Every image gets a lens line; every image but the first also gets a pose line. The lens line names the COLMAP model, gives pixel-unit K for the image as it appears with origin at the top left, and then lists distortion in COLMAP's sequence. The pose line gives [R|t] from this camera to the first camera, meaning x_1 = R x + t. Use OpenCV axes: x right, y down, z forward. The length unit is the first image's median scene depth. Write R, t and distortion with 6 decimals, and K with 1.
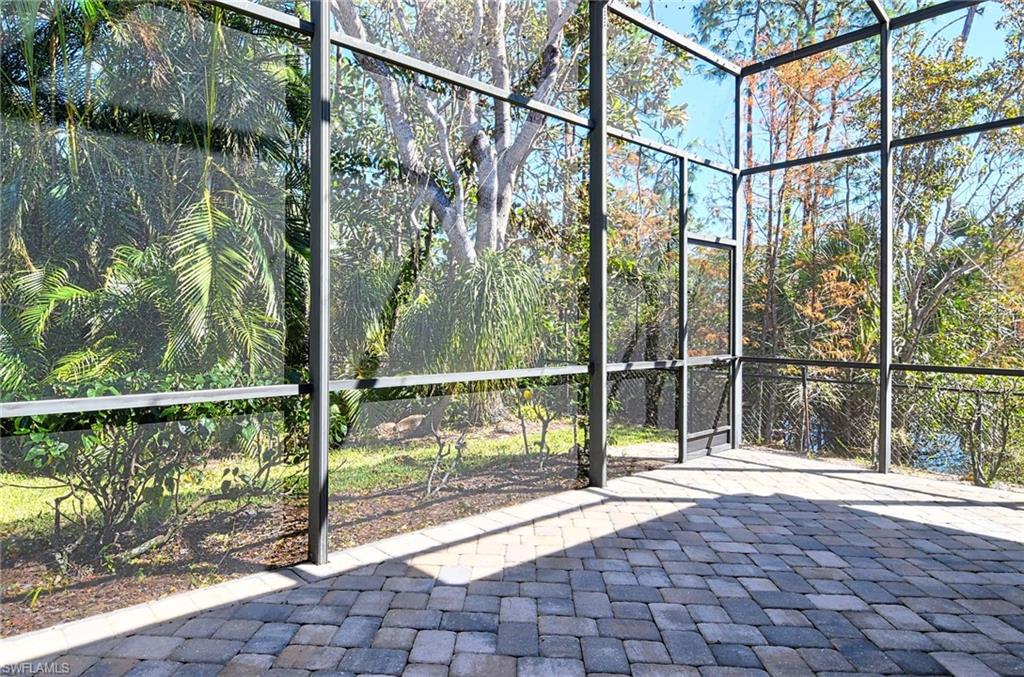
lens RADIAL K [[460.4, 0, 512.0], [0, 460.4, 338.5], [0, 0, 1]] dist [0.027136, -0.016552]
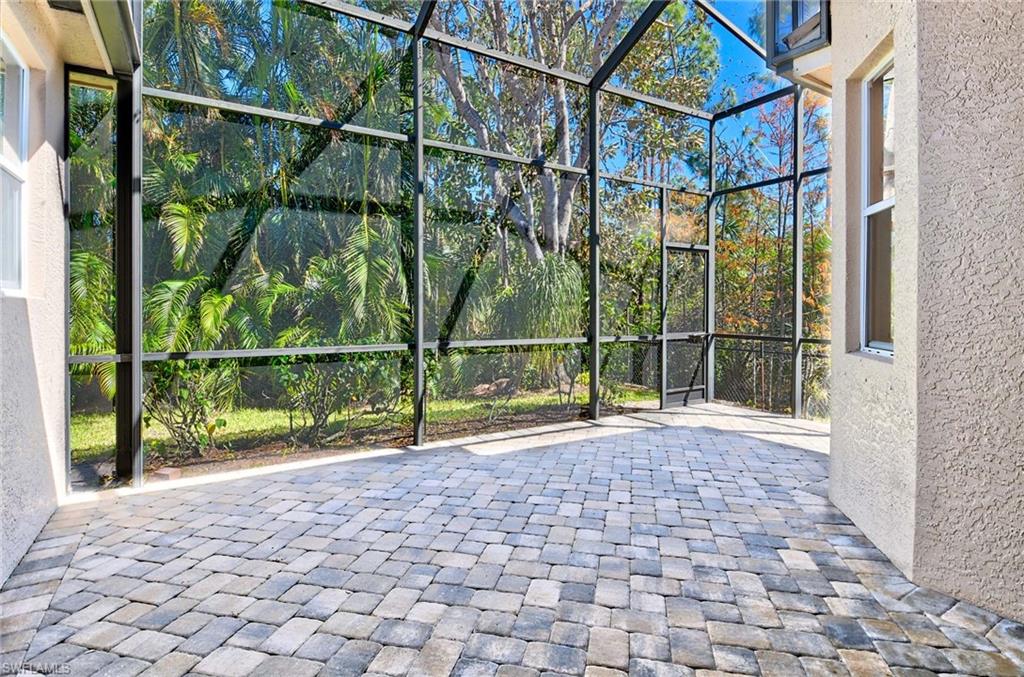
lens RADIAL K [[523.6, 0, 529.1], [0, 523.6, 342.5], [0, 0, 1]] dist [0.018486, -0.000199]
pose [[0.958960, 0.015849, -0.283098, 0.313501], [-0.005989, 0.999346, 0.035661, 0.010748], [0.283478, -0.032502, 0.958428, -0.447009]]
